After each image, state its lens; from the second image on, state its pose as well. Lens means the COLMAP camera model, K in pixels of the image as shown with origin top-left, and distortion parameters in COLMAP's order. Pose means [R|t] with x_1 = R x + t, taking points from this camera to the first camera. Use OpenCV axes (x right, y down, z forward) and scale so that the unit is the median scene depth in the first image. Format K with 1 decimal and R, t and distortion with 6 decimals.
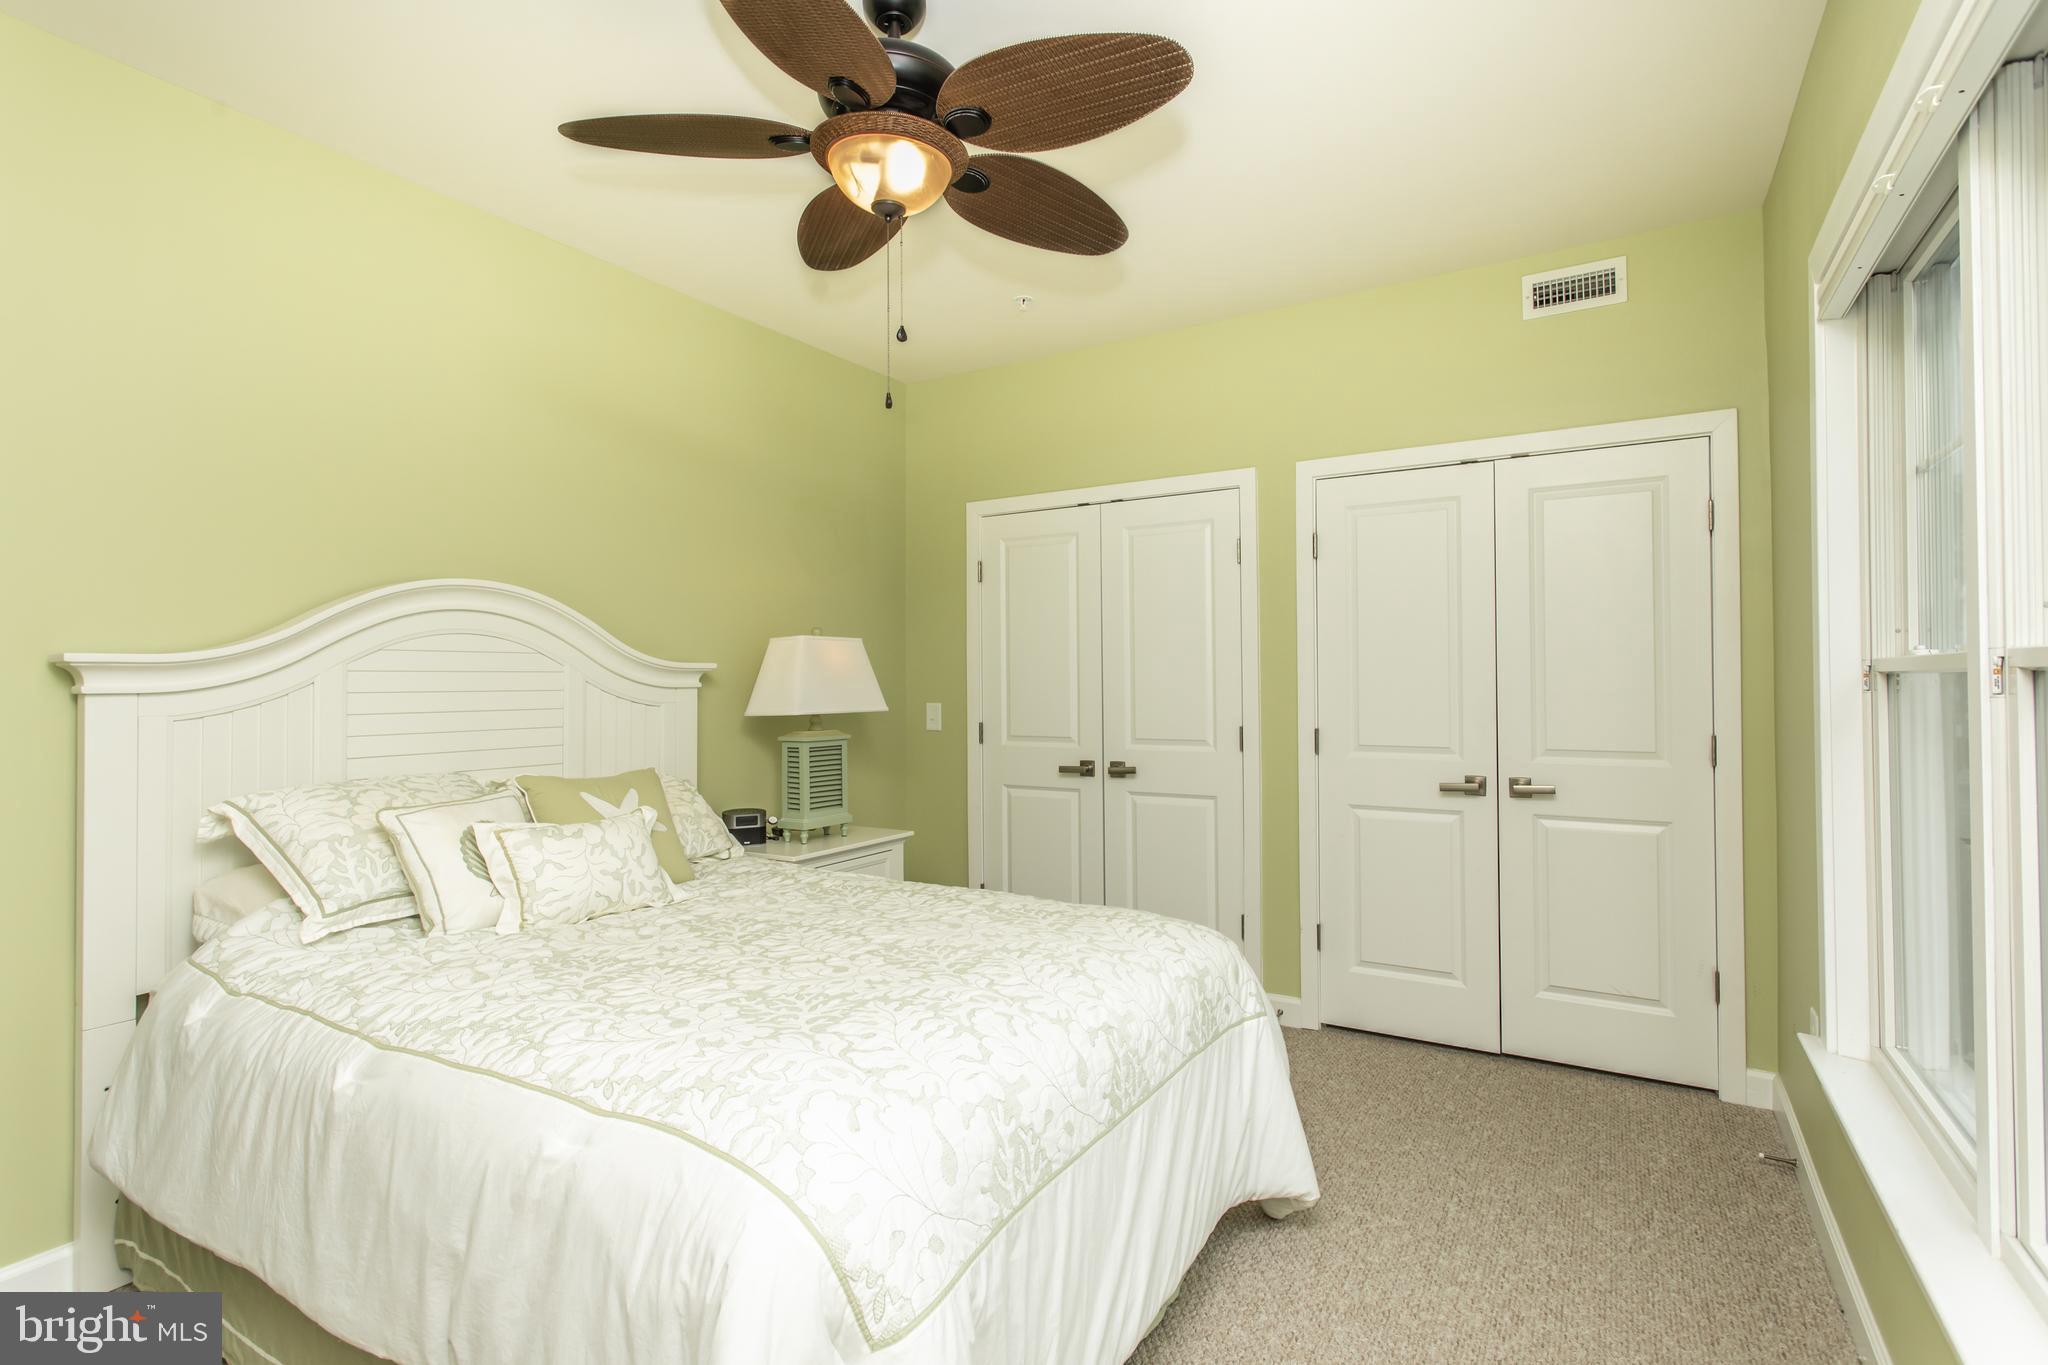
lens RADIAL K [[994.6, 0, 1015.8], [0, 994.6, 686.9], [0, 0, 1]] dist [-0.002923, 0.001906]
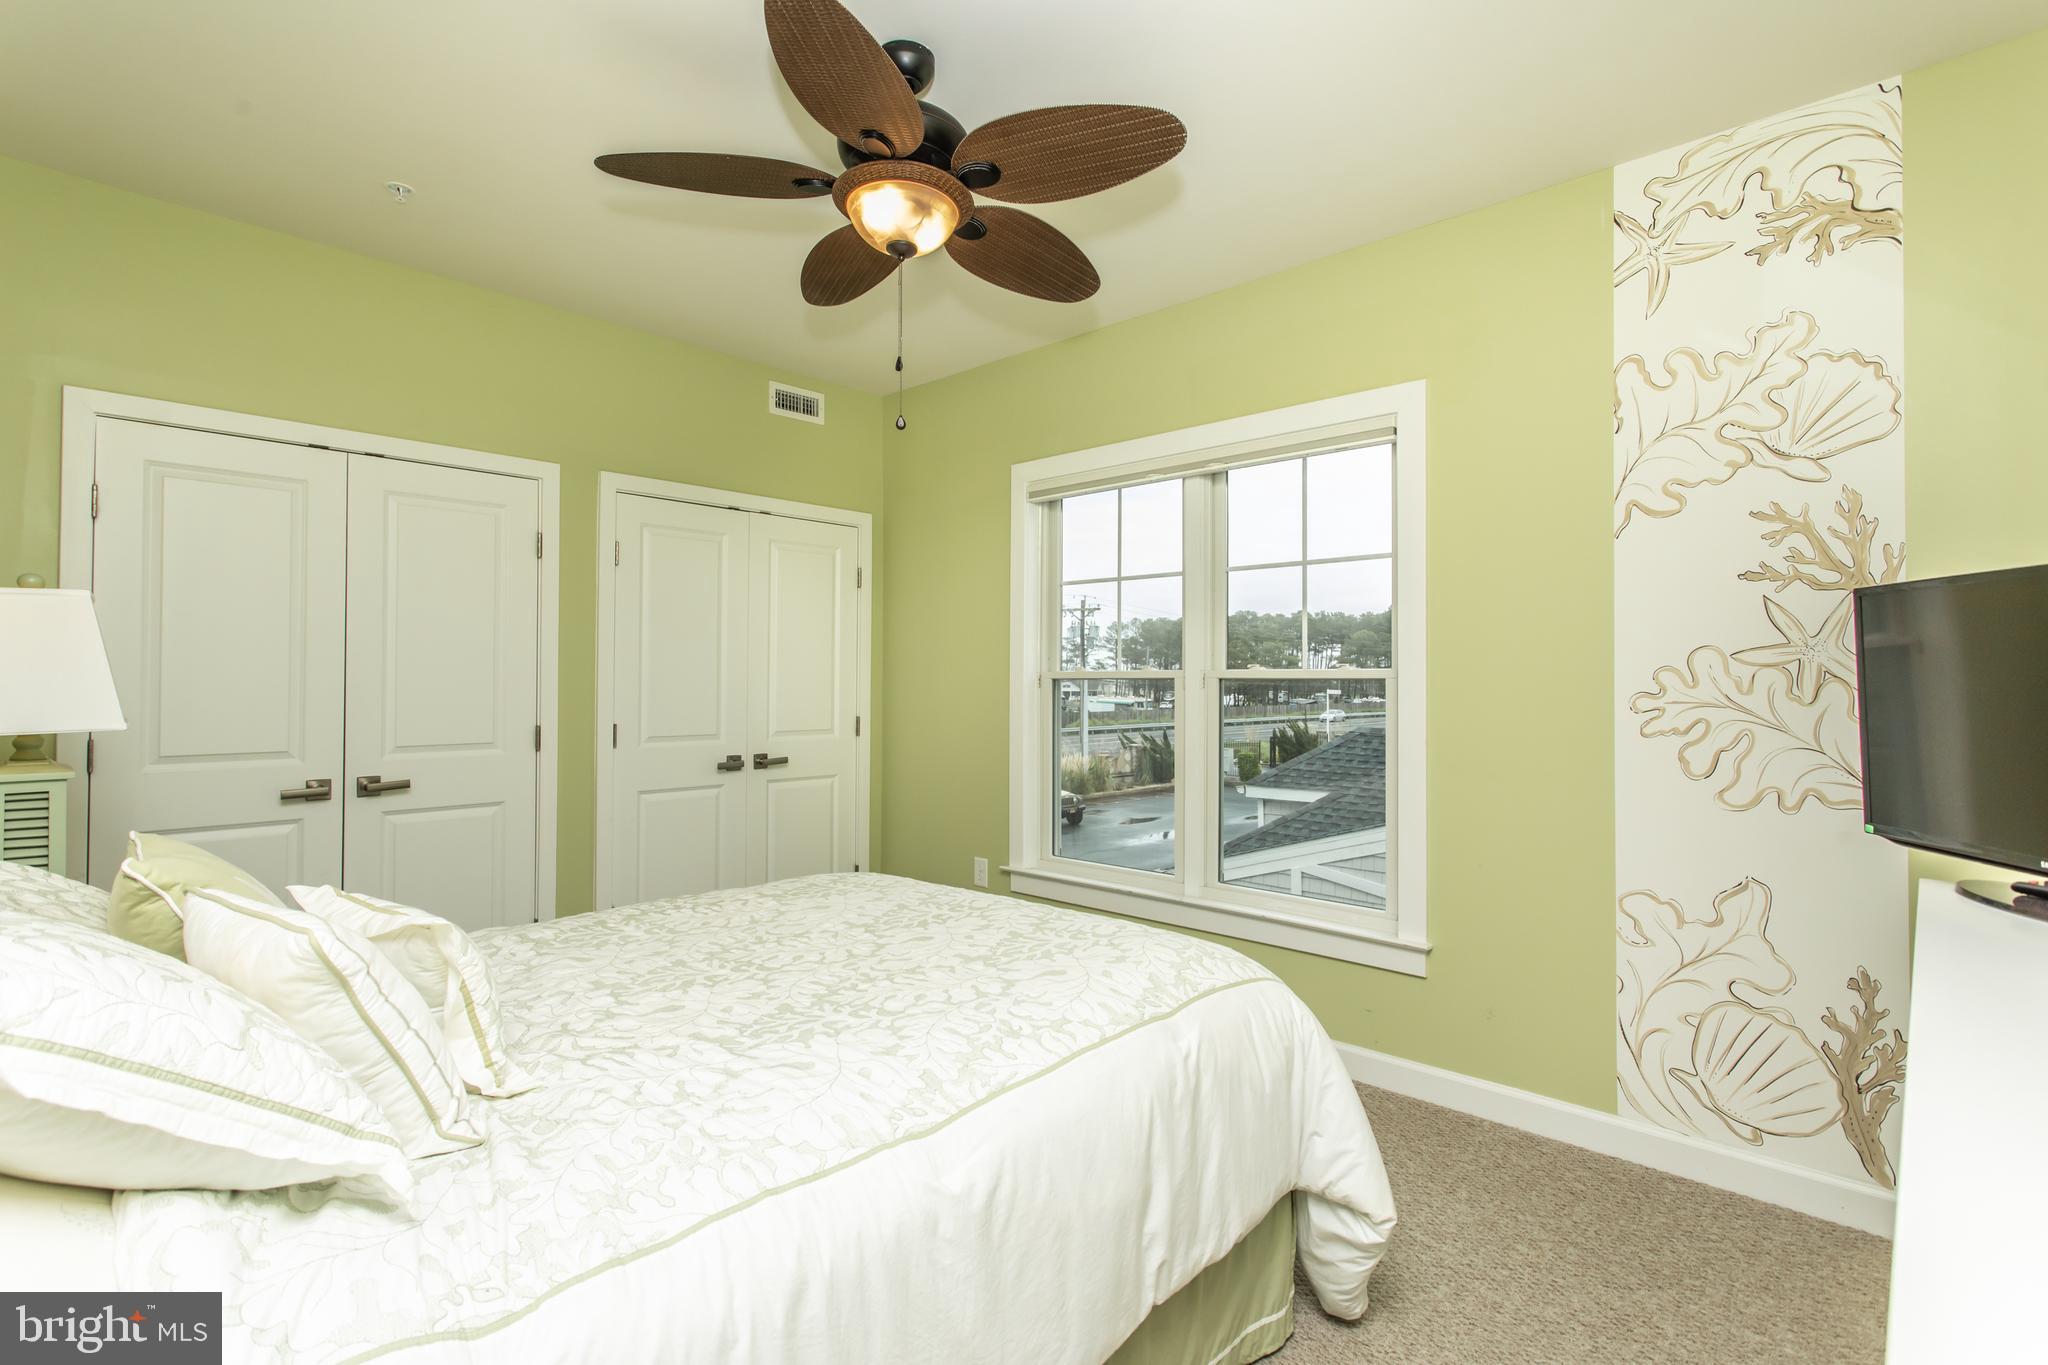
lens RADIAL K [[987.2, 0, 1008.4], [0, 987.2, 696.8], [0, 0, 1]] dist [0.035396, 0.000163]
pose [[0.207180, -0.012786, 0.978219, -0.736374], [-0.001115, 0.999911, 0.013306, -0.002420], [-0.978302, -0.003847, 0.207147, 0.399972]]
